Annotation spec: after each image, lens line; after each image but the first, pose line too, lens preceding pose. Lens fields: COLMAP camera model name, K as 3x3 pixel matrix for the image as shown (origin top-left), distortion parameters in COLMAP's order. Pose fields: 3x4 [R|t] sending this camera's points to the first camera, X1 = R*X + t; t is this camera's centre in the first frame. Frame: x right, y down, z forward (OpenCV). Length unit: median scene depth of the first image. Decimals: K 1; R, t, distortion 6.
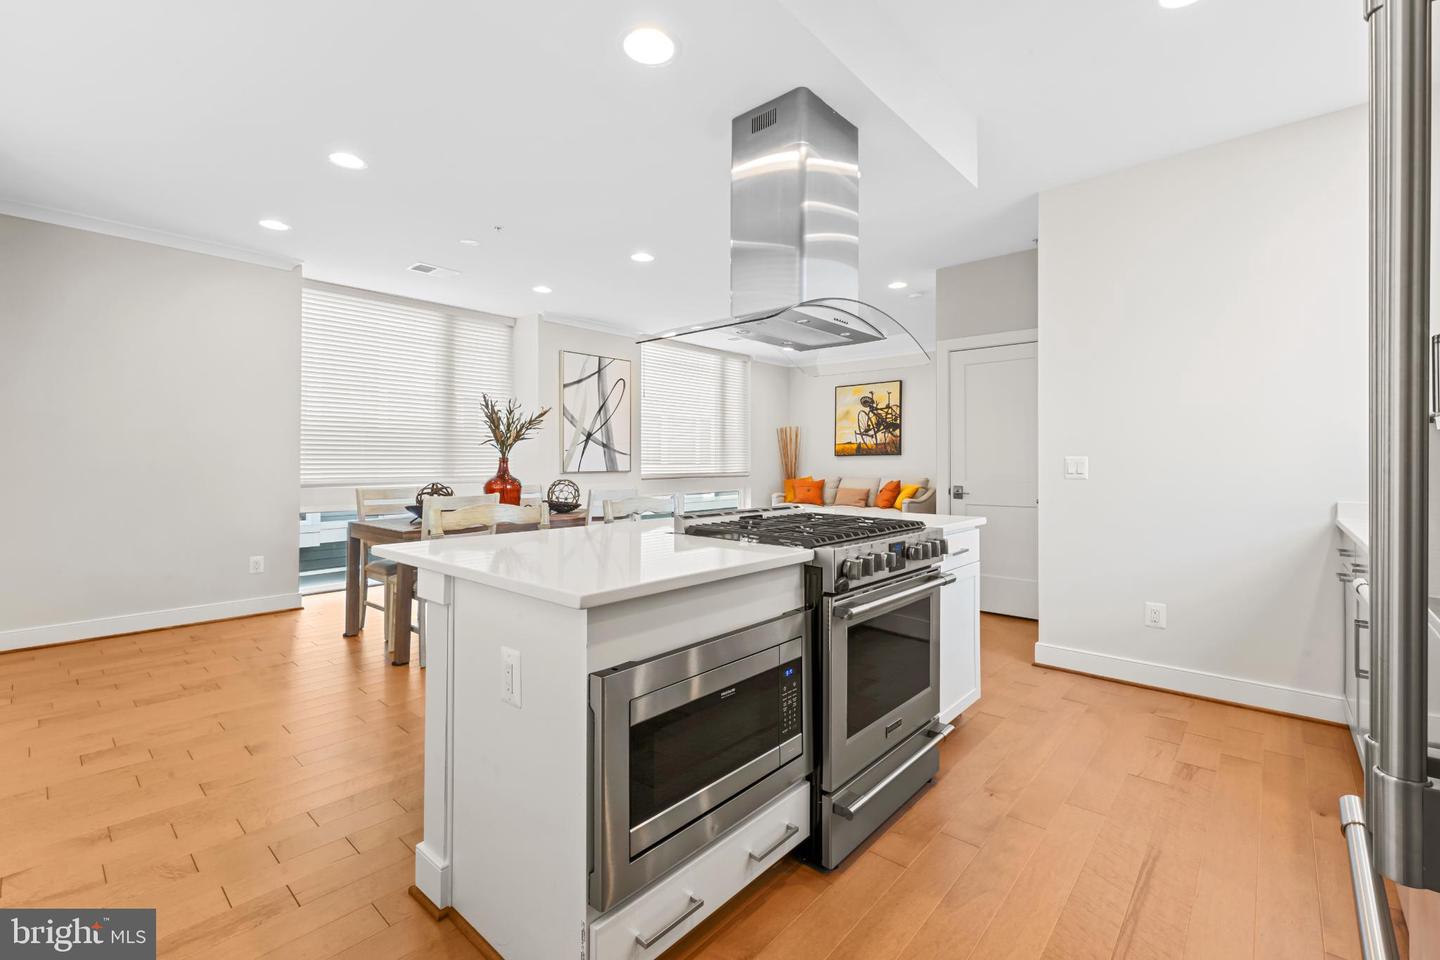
lens RADIAL K [[619.7, 0, 727.6], [0, 619.7, 461.9], [0, 0, 1]] dist [0.002287, -0.001298]
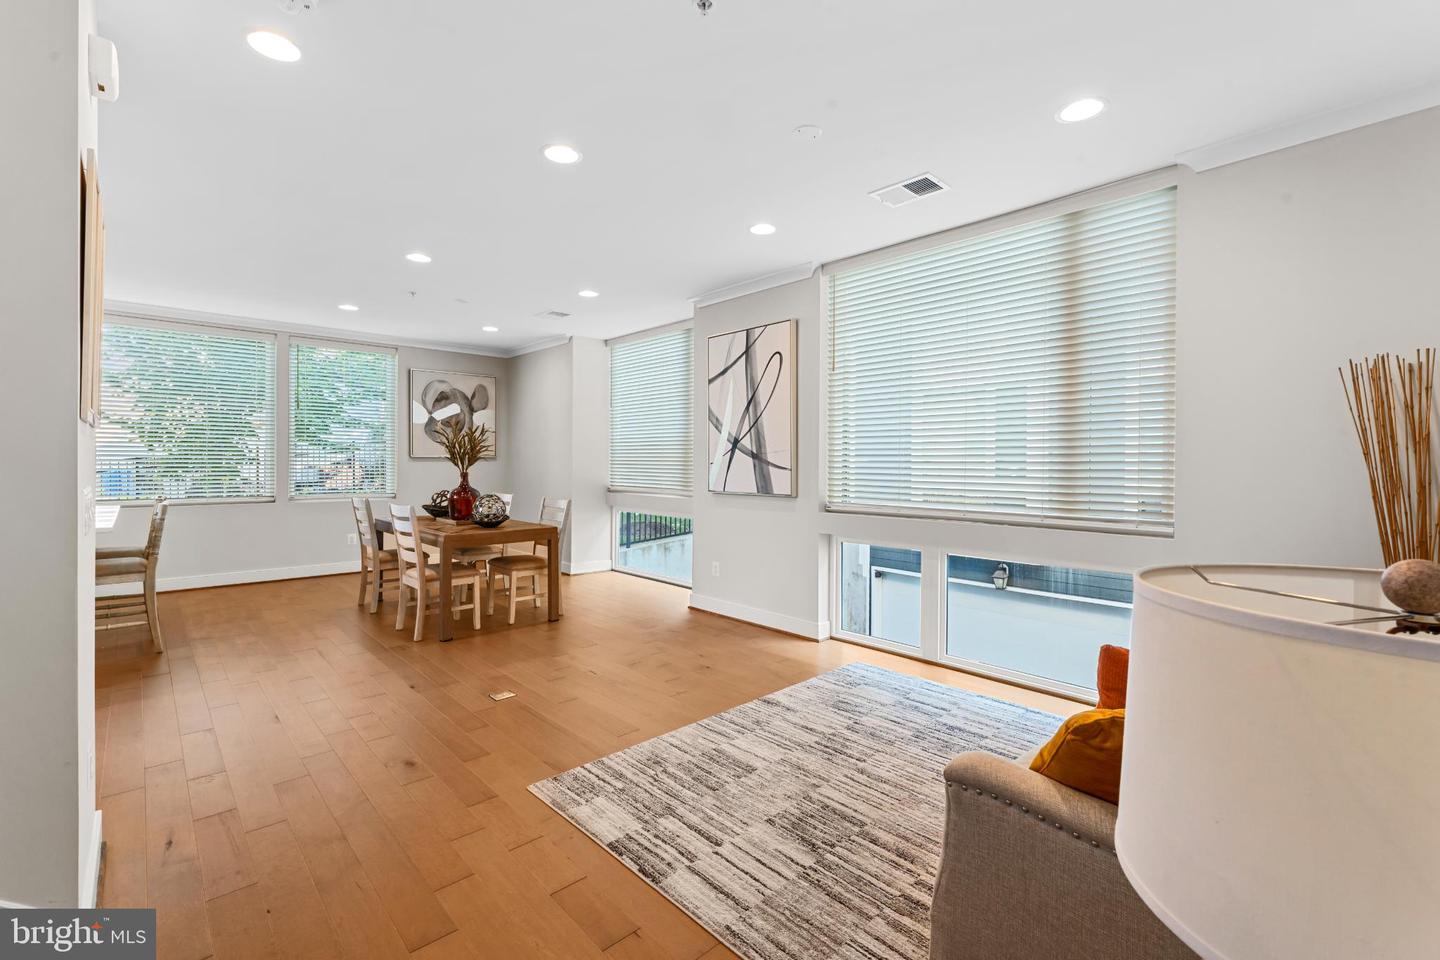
lens RADIAL K [[619.7, 0, 715.1], [0, 619.7, 472.6], [0, 0, 1]] dist [0.002287, -0.001298]
pose [[-0.097612, 0.013345, -0.995135, 0.439768], [-0.009104, 0.999856, 0.014302, -0.015362], [0.995183, 0.010456, -0.097476, 0.913334]]
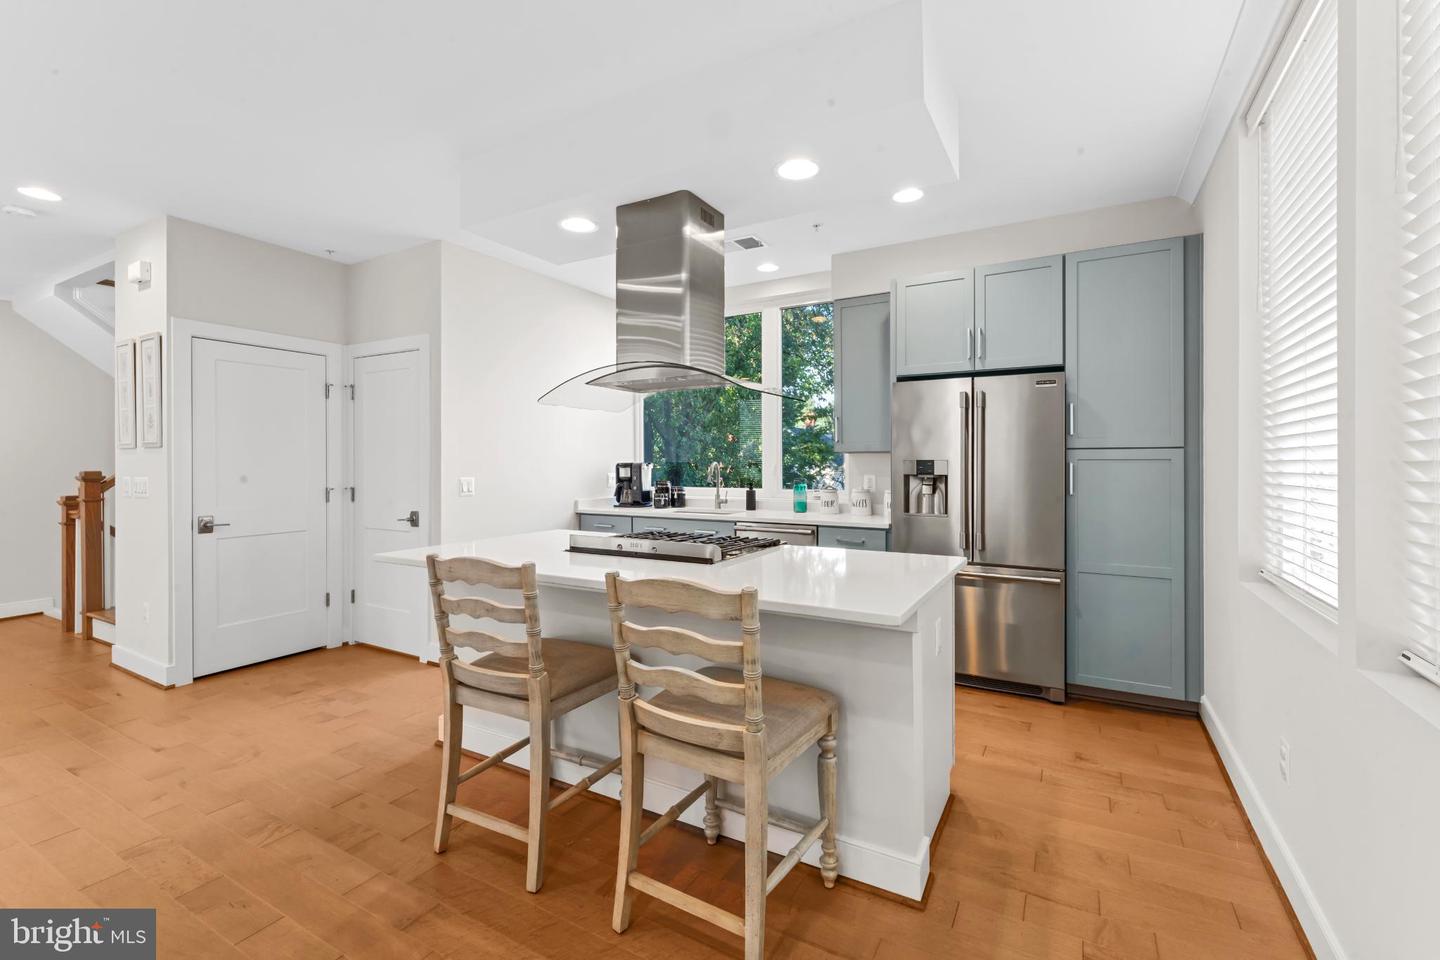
lens RADIAL K [[619.7, 0, 730.7], [0, 619.7, 468.0], [0, 0, 1]] dist [0.002287, -0.001298]
pose [[-0.211929, -0.008725, 0.977246, -0.314677], [0.002203, 0.999953, 0.009405, -0.016381], [-0.977283, 0.004146, -0.211900, 0.329881]]
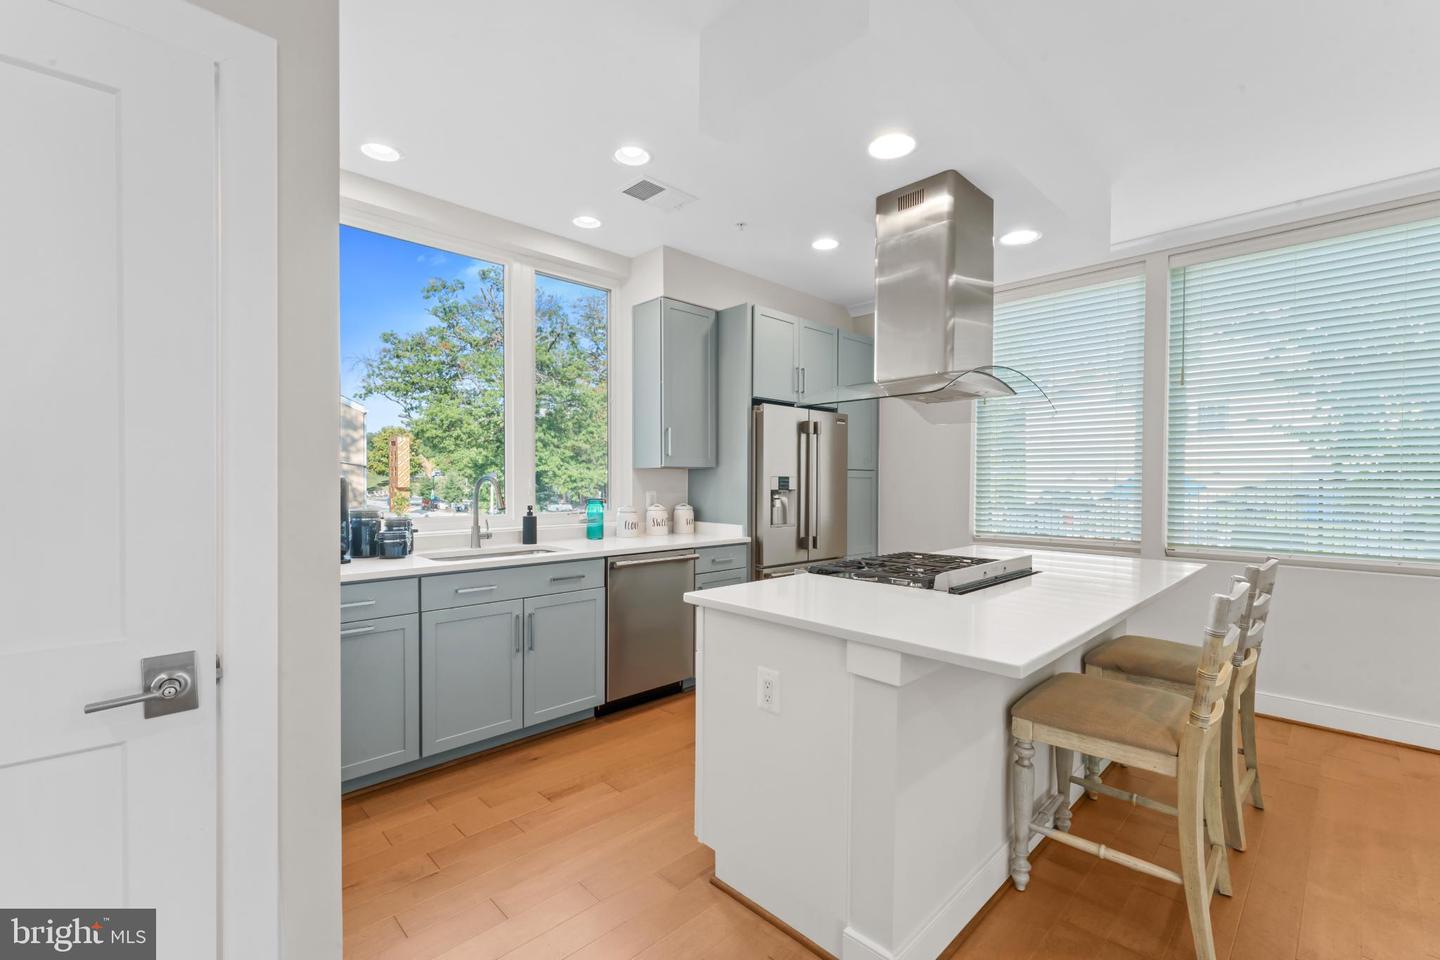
lens RADIAL K [[619.7, 0, 733.6], [0, 619.7, 488.9], [0, 0, 1]] dist [0.002287, -0.001298]
pose [[-0.998023, -0.004467, 0.062687, 0.112390], [-0.003462, 0.999864, 0.016132, -0.015348], [-0.062751, 0.015883, -0.997903, 0.608374]]
